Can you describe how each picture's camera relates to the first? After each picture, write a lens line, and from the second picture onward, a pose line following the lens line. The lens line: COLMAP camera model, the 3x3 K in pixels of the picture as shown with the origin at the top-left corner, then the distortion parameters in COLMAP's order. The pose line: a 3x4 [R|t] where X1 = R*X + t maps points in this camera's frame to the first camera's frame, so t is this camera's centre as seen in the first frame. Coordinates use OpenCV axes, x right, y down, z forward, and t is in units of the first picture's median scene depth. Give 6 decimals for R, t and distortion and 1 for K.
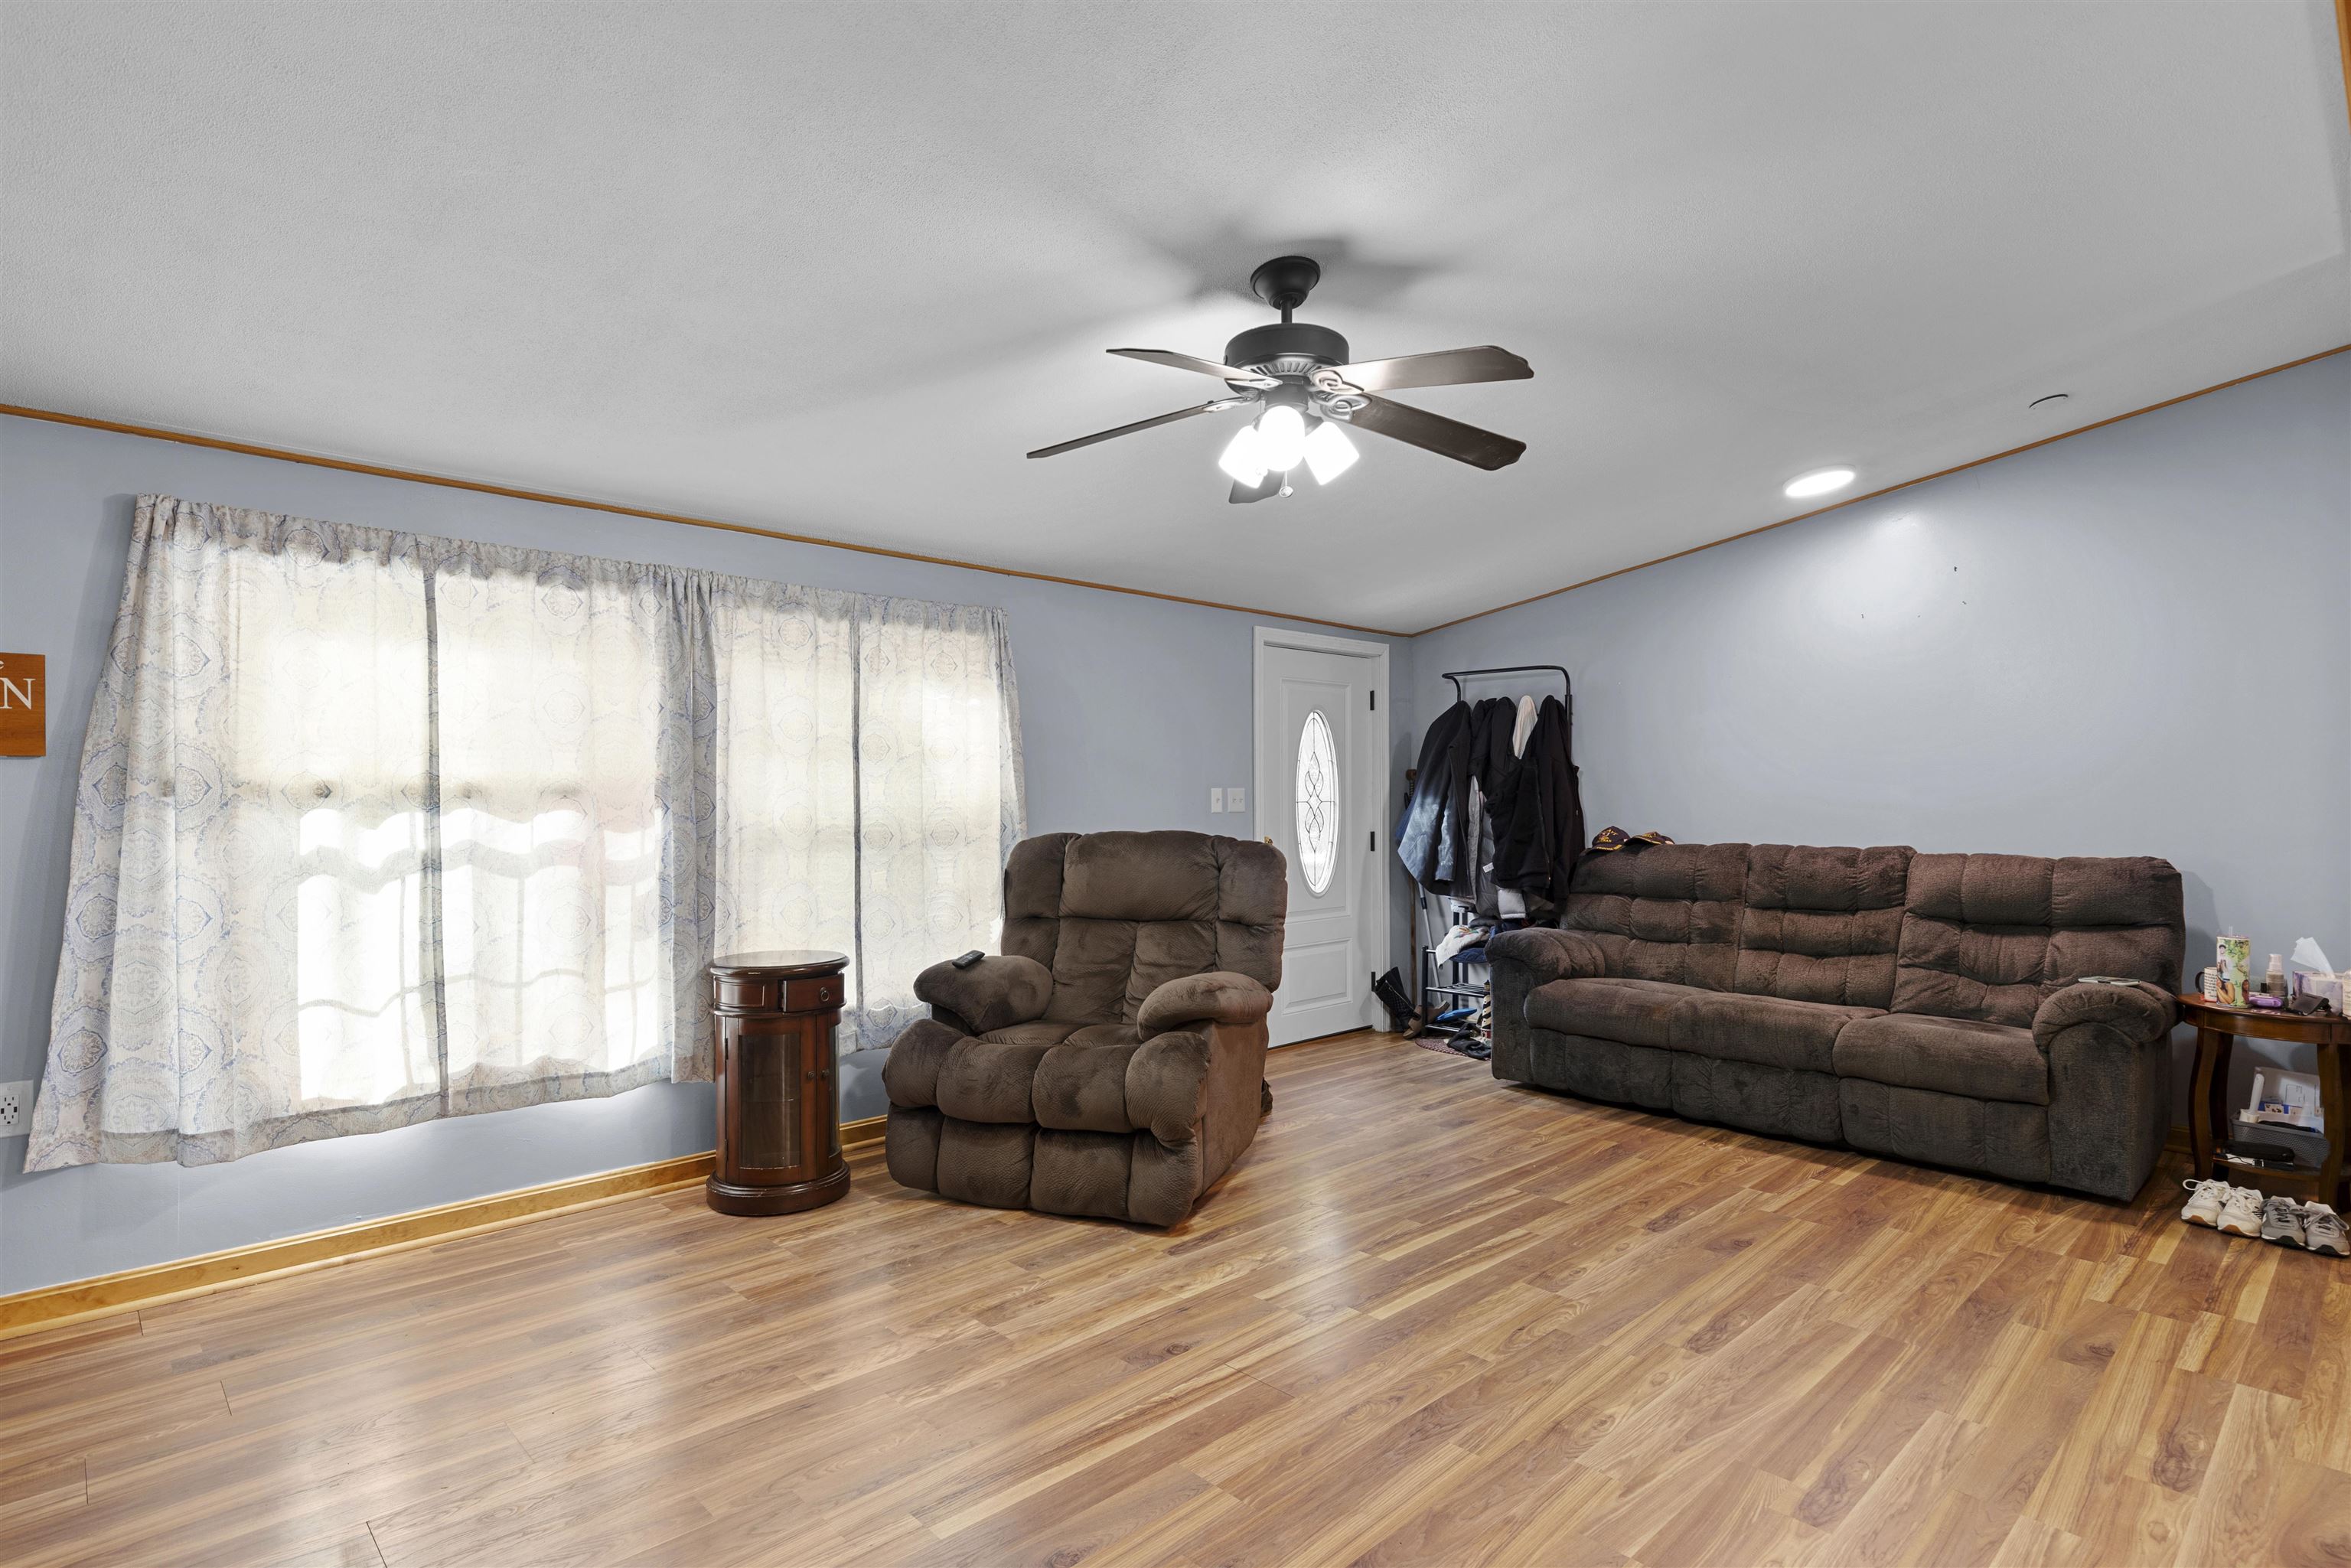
lens RADIAL K [[1230.9, 0, 1175.5], [0, 1230.9, 784.0], [0, 0, 1]] dist [0.001233, 0.000399]
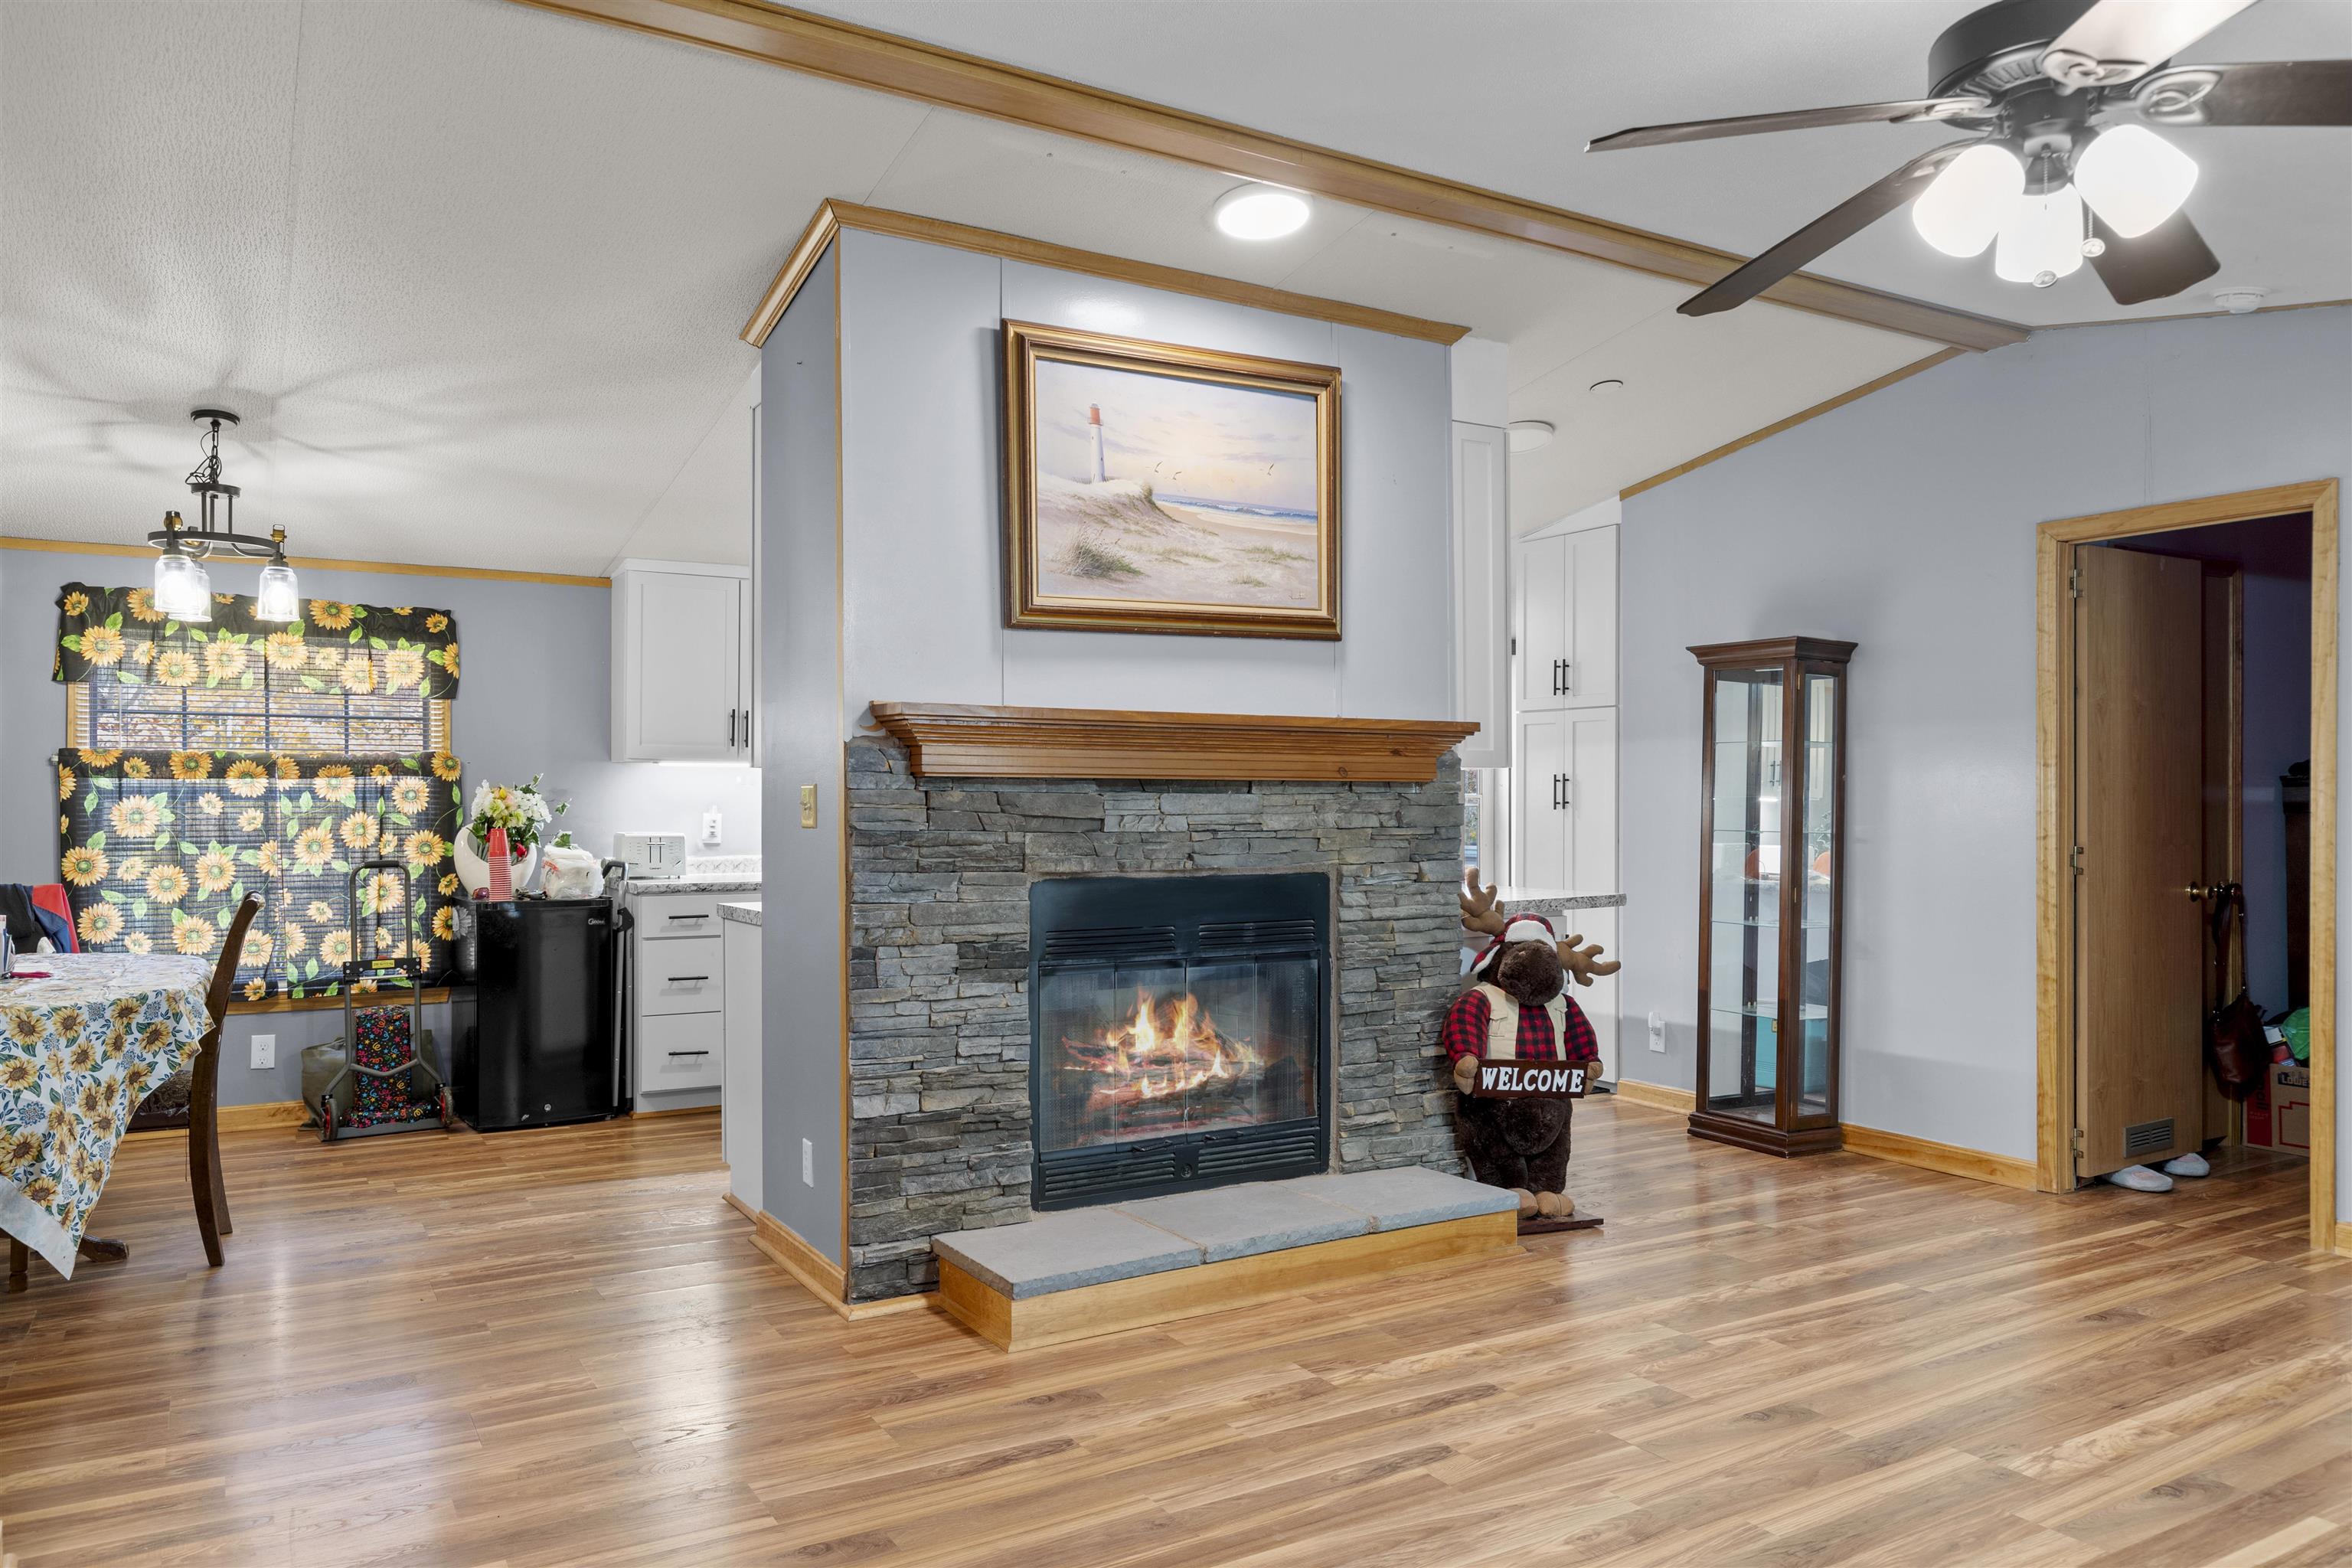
lens RADIAL K [[1633.1, 0, 1170.5], [0, 1633.1, 802.0], [0, 0, 1]] dist [0.002474, 0.002314]
pose [[-0.974155, -0.006159, 0.225796, 0.264724], [-0.007107, 0.999969, -0.003384, 0.012339], [-0.225769, -0.004901, -0.974169, 1.536206]]
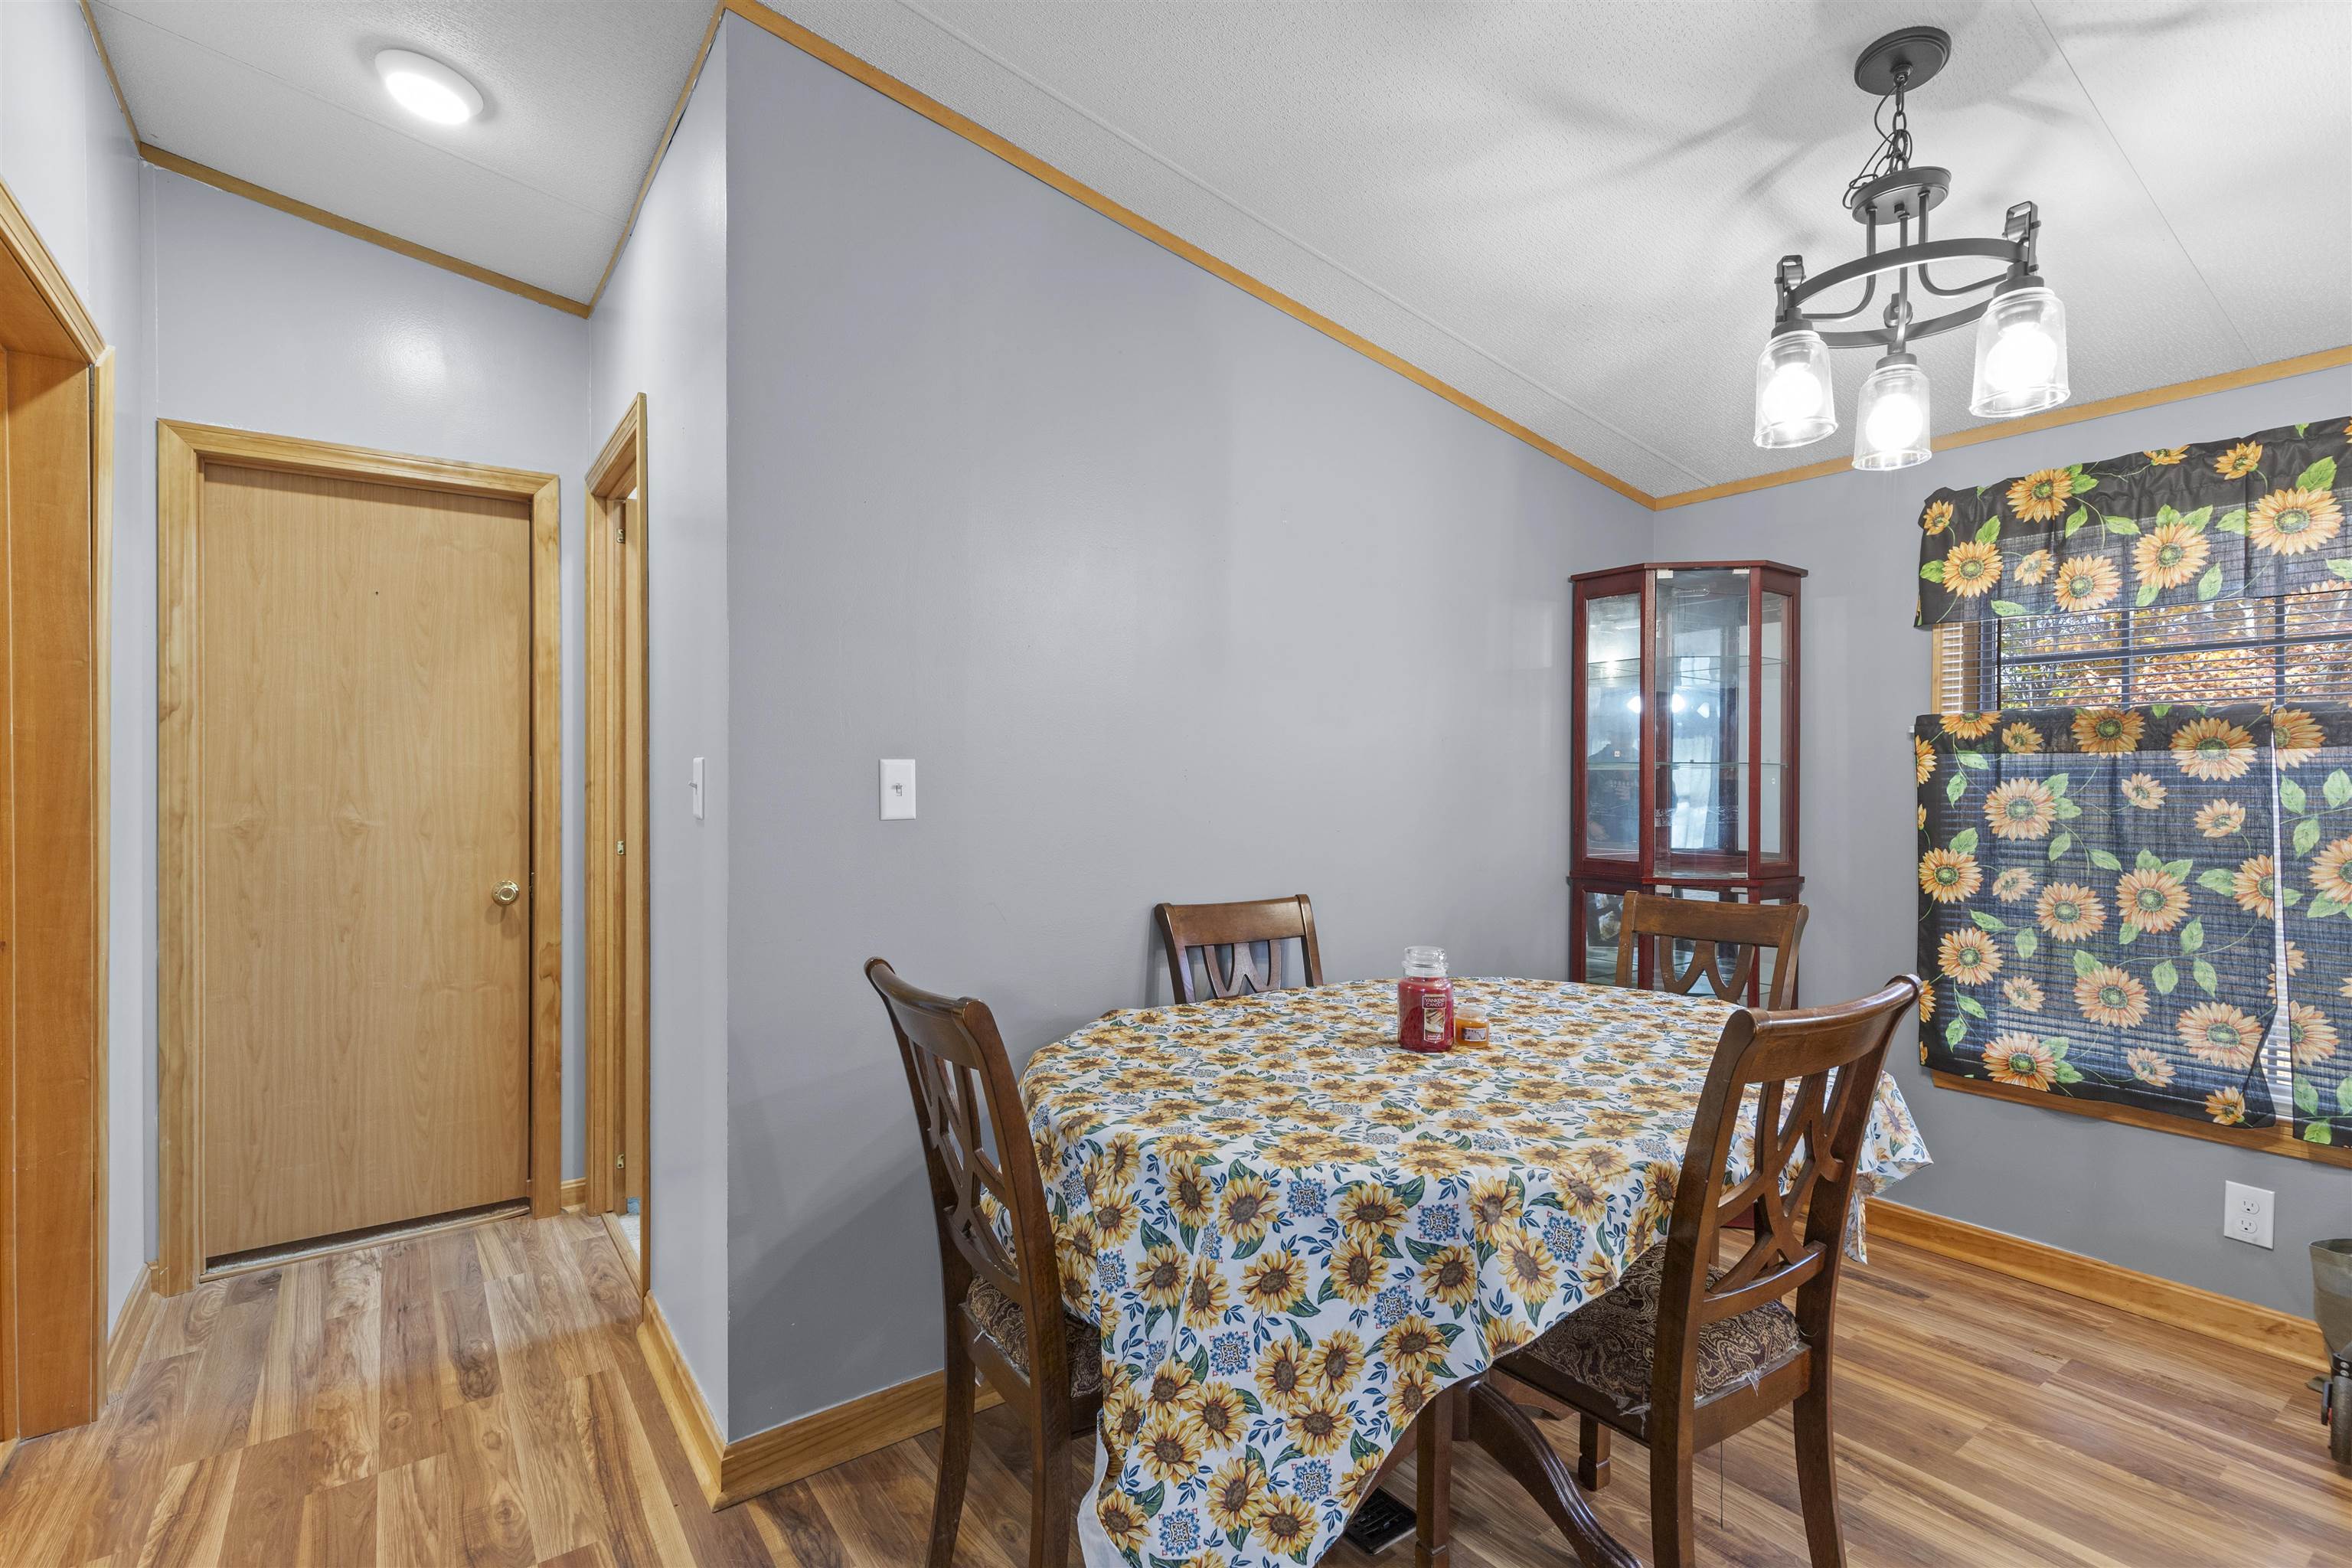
lens RADIAL K [[1077.3, 0, 1176.0], [0, 1077.3, 784.0], [0, 0, 1]] dist [0.001892, -0.000189]
pose [[0.146105, -0.009577, 0.989223, 0.843220], [-0.003119, 0.999944, 0.010141, 0.005707], [-0.989264, -0.004567, 0.146067, 0.610663]]
